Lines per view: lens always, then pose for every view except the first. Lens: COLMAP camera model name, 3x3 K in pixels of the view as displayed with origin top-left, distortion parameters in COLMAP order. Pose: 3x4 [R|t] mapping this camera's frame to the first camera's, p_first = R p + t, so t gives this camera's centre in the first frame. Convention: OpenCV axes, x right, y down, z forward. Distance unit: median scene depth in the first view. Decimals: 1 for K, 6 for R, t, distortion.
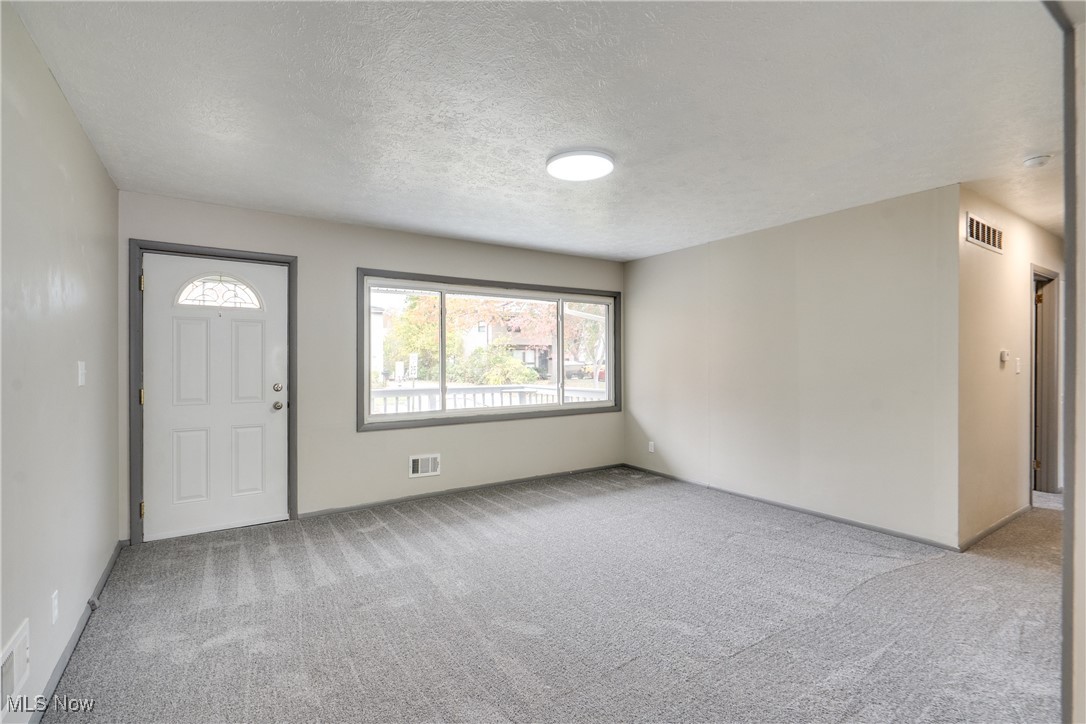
lens RADIAL K [[500.1, 0, 543.0], [0, 500.1, 362.0], [0, 0, 1]] dist [0.001229, 0.000386]
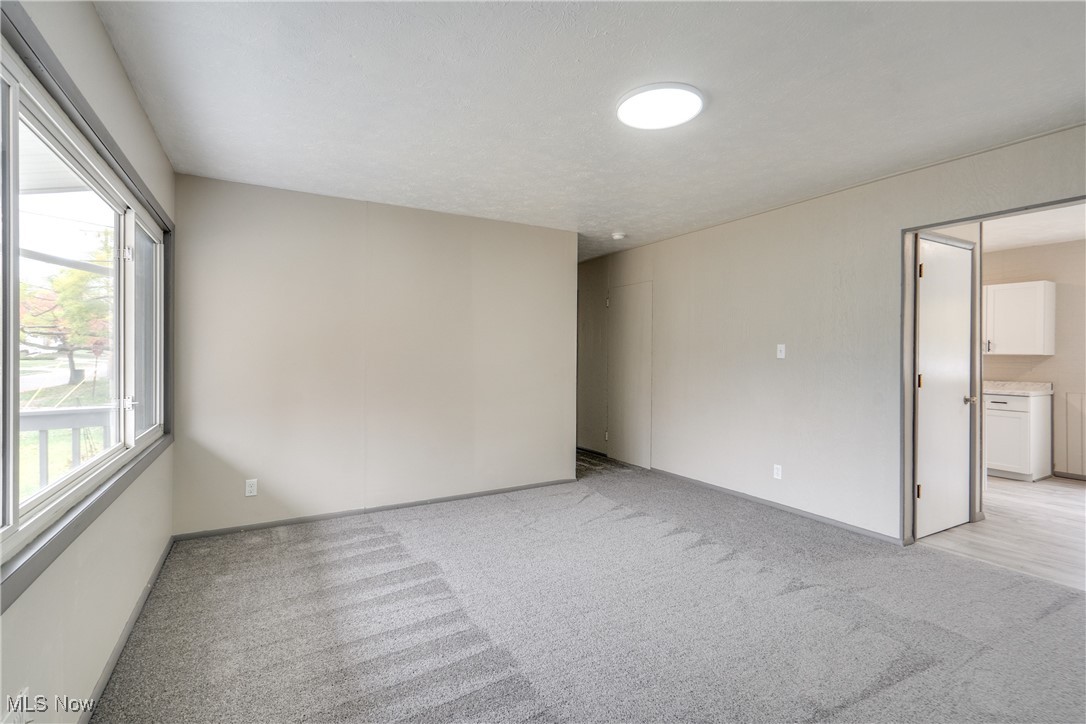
lens RADIAL K [[495.2, 0, 546.7], [0, 495.2, 356.4], [0, 0, 1]] dist [-0.000936, 0.000043]
pose [[0.070923, 0.000532, 0.997482, -0.524943], [0.002748, 0.999996, -0.000729, 0.007496], [-0.997478, 0.002793, 0.070922, 0.802810]]
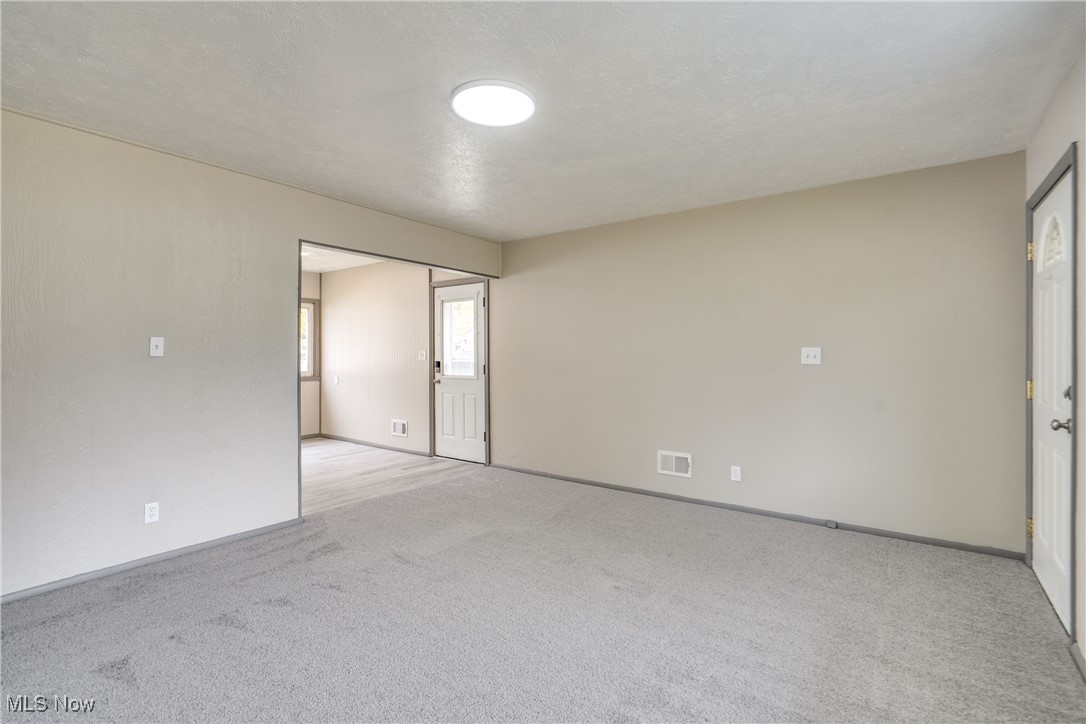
lens RADIAL K [[503.8, 0, 545.6], [0, 503.8, 357.5], [0, 0, 1]] dist [-0.001388, -0.000098]
pose [[-0.942605, 0.005253, -0.333868, 0.186806], [0.000585, 0.999901, 0.014081, 0.003932], [0.333908, 0.013077, -0.942515, 1.280290]]
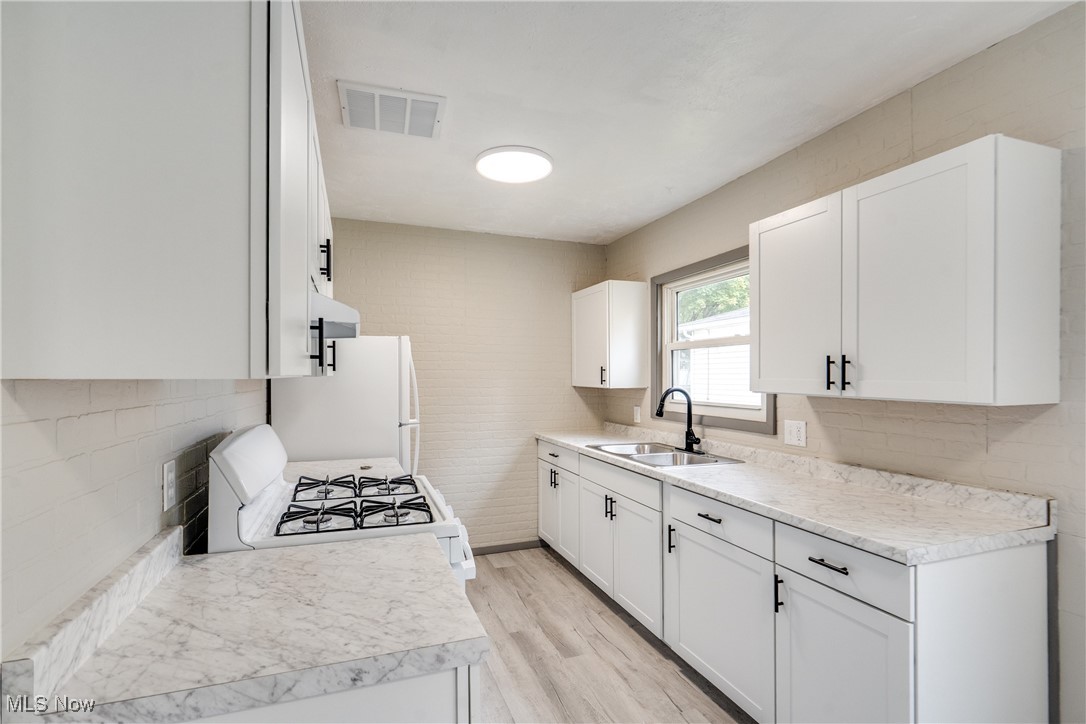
lens RADIAL K [[499.6, 0, 529.3], [0, 499.6, 375.3], [0, 0, 1]] dist [-0.002000, -0.000294]
pose [[0.248046, 0.007487, 0.968719, 0.380259], [0.007499, 0.999925, -0.009648, -0.013445], [-0.968719, 0.009658, 0.247972, -0.120410]]
